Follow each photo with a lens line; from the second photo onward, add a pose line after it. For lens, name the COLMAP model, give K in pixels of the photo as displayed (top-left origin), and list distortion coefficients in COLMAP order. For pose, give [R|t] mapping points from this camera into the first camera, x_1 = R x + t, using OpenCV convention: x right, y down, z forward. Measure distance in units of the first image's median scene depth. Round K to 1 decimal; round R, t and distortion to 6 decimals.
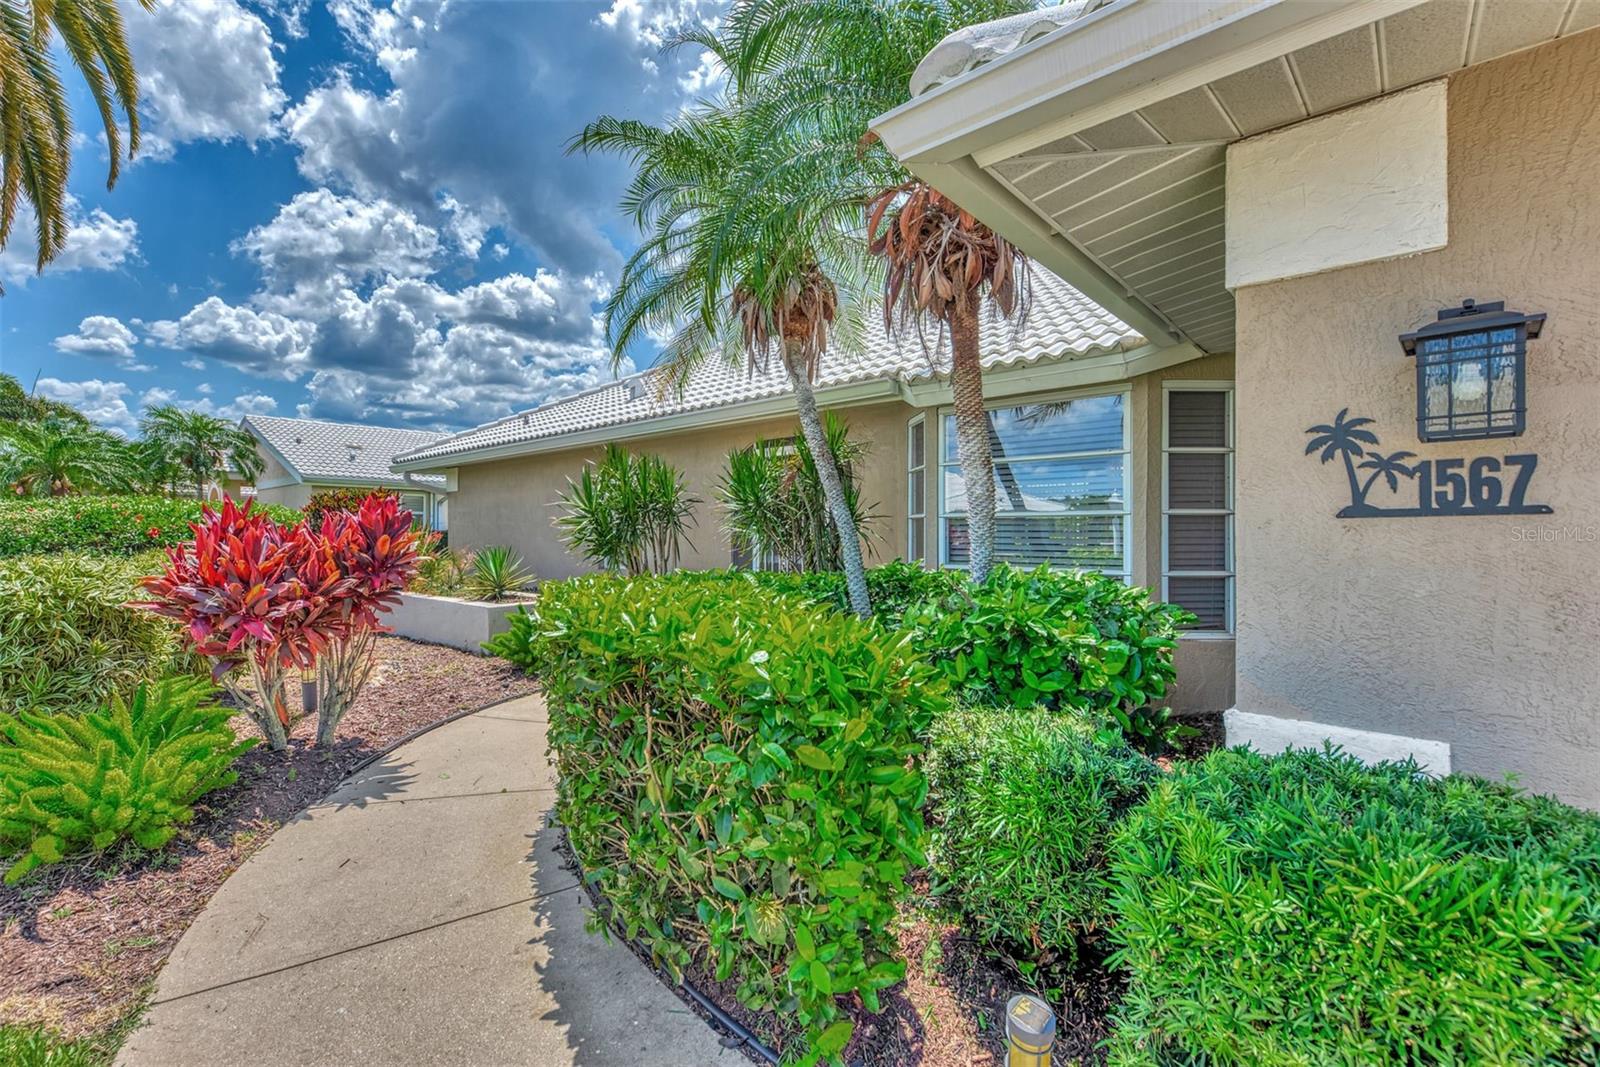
lens RADIAL K [[723.6, 0, 800.0], [0, 723.6, 533.5], [0, 0, 1]] dist [-0.000128, -0.000014]
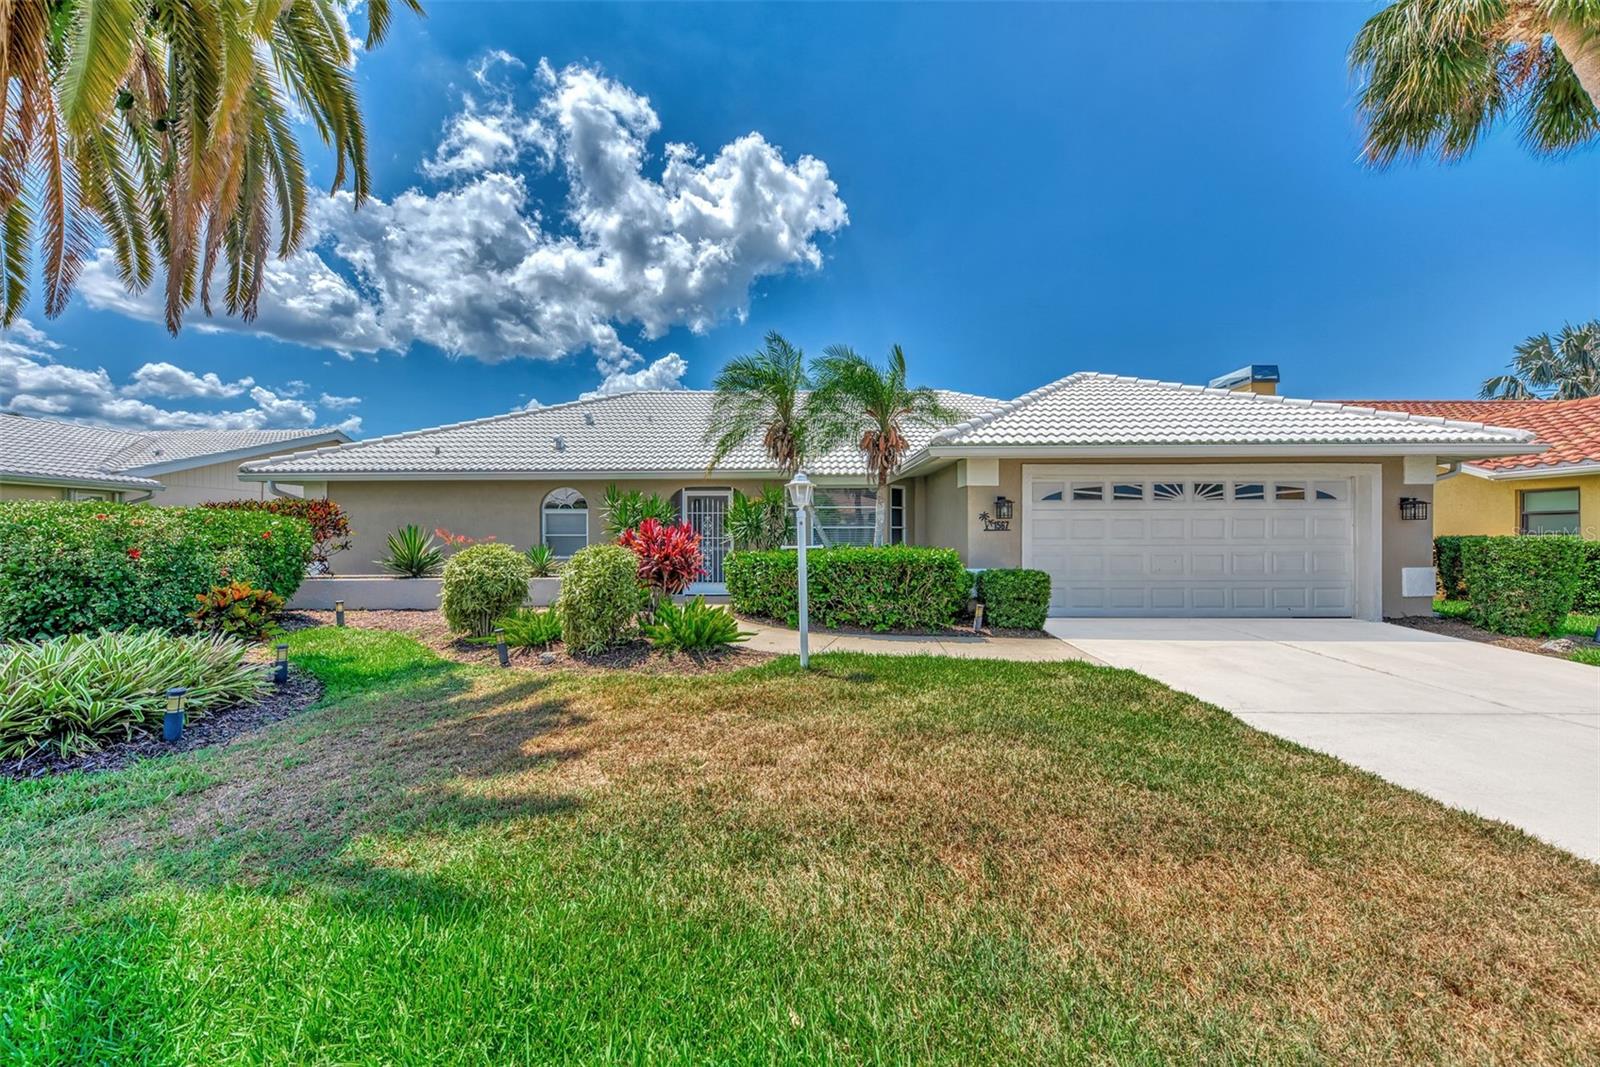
lens RADIAL K [[576.3, 0, 796.8], [0, 576.3, 550.8], [0, 0, 1]] dist [0.001111, 0.000002]
pose [[0.717876, -0.008370, 0.696120, -0.901963], [0.008272, 0.999960, 0.003494, 0.027272], [-0.696121, 0.003250, 0.717917, -0.311381]]
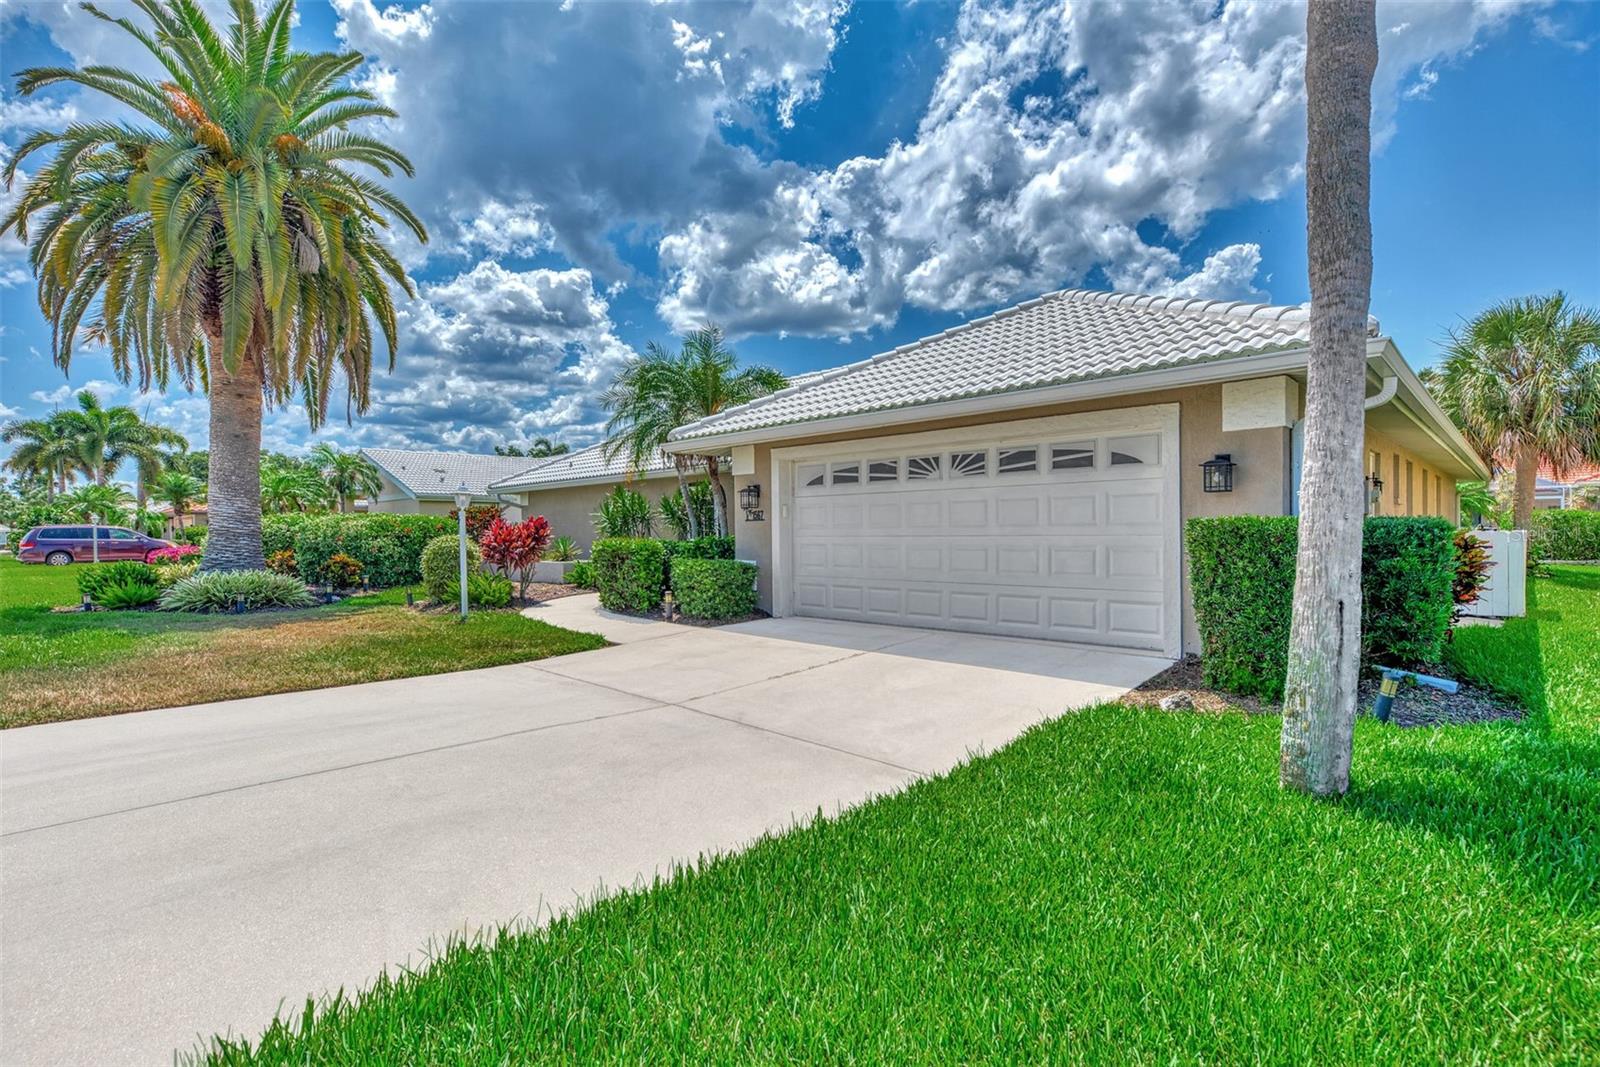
lens RADIAL K [[749.5, 0, 800.0], [0, 749.5, 533.5], [0, 0, 1]] dist [-0.000285, 0.000043]
pose [[0.999341, -0.013264, -0.033785, 0.368293], [0.013408, 0.999902, 0.004057, 0.014789], [0.033727, -0.004507, 0.999421, -1.254033]]
